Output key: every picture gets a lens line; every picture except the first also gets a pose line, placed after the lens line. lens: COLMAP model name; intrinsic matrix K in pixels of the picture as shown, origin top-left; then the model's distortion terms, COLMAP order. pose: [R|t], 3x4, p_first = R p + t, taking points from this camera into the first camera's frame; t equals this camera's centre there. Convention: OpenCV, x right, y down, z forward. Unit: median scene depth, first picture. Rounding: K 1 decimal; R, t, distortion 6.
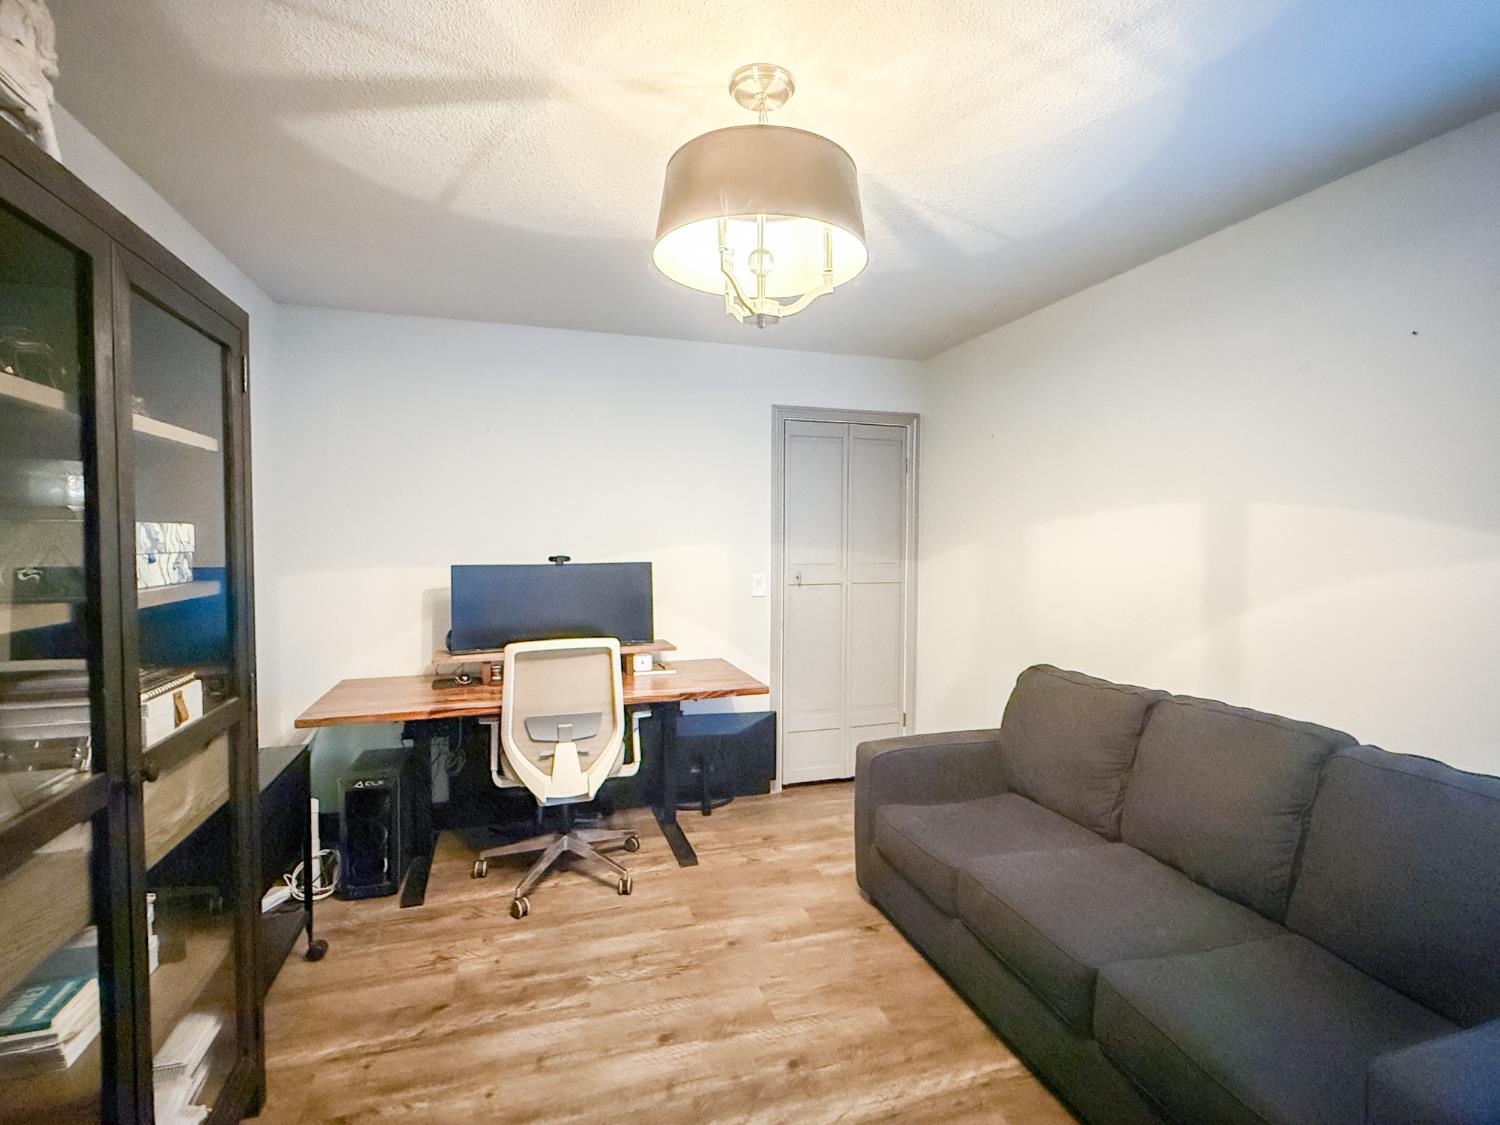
lens RADIAL K [[711.9, 0, 749.2], [0, 711.9, 565.0], [0, 0, 1]] dist [0.002158, 0.000468]
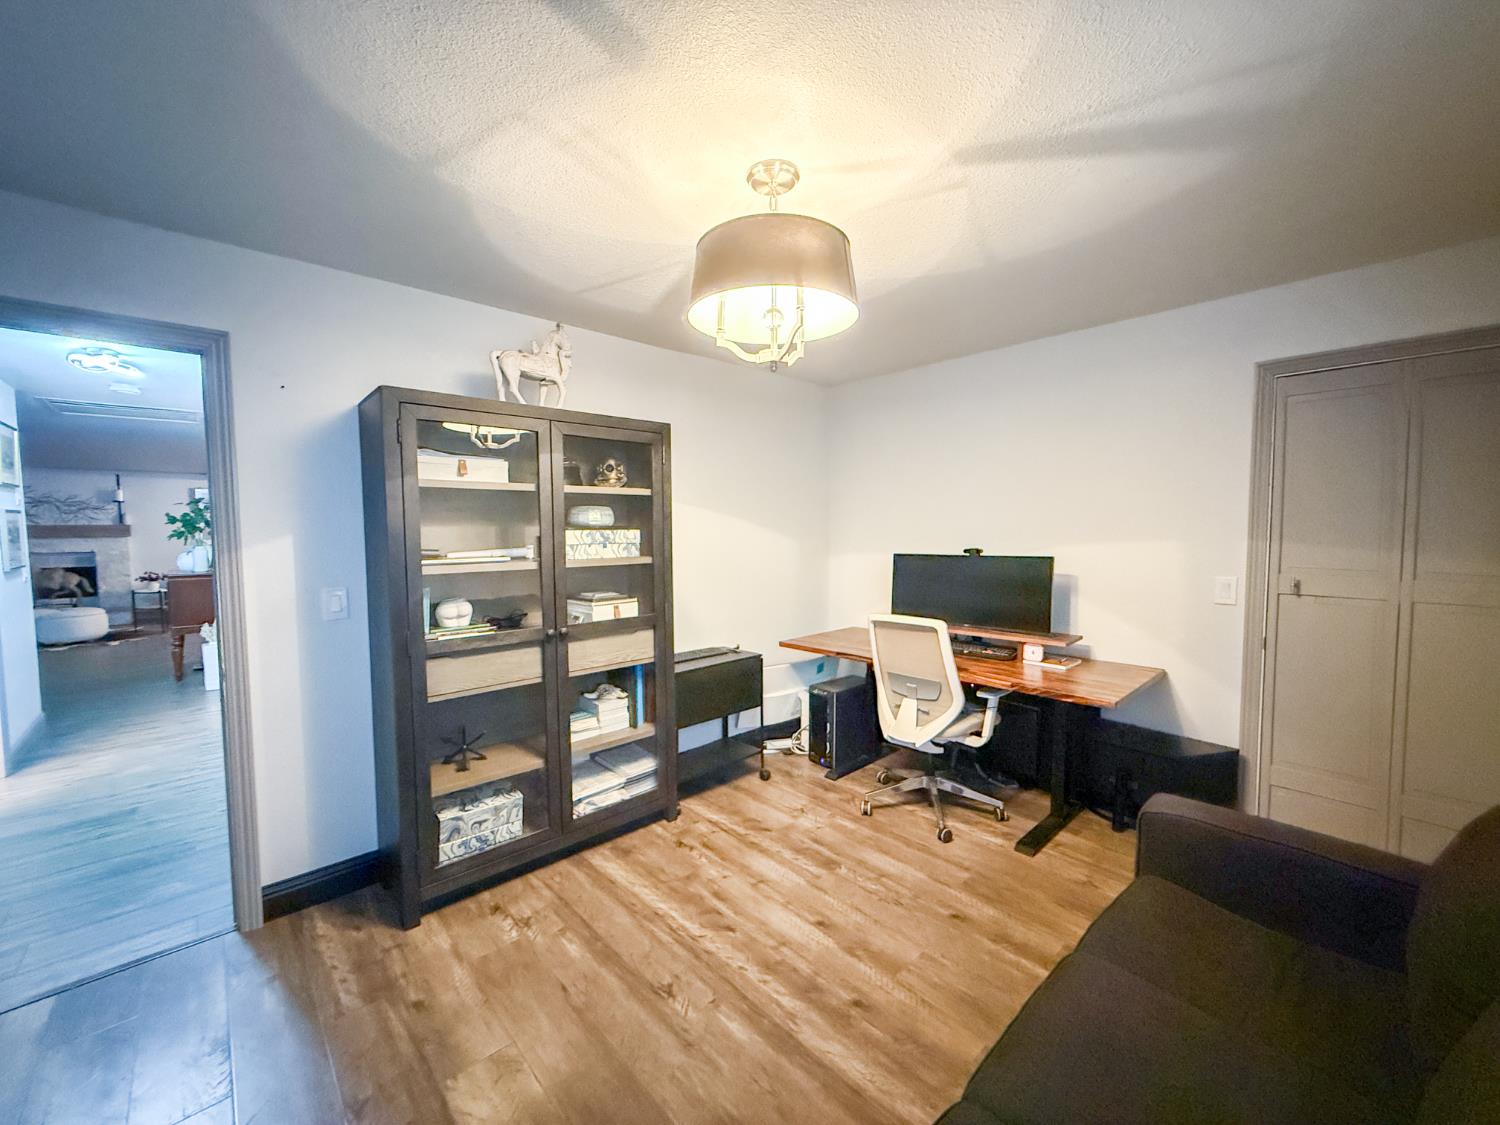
lens RADIAL K [[597.7, 0, 750.3], [0, 597.7, 558.4], [0, 0, 1]] dist [-0.001528, 0.000367]
pose [[0.421068, 0.038881, -0.906195, 0.614273], [-0.026892, 0.999177, 0.030374, -0.021645], [0.906630, 0.011580, 0.421767, 0.327951]]
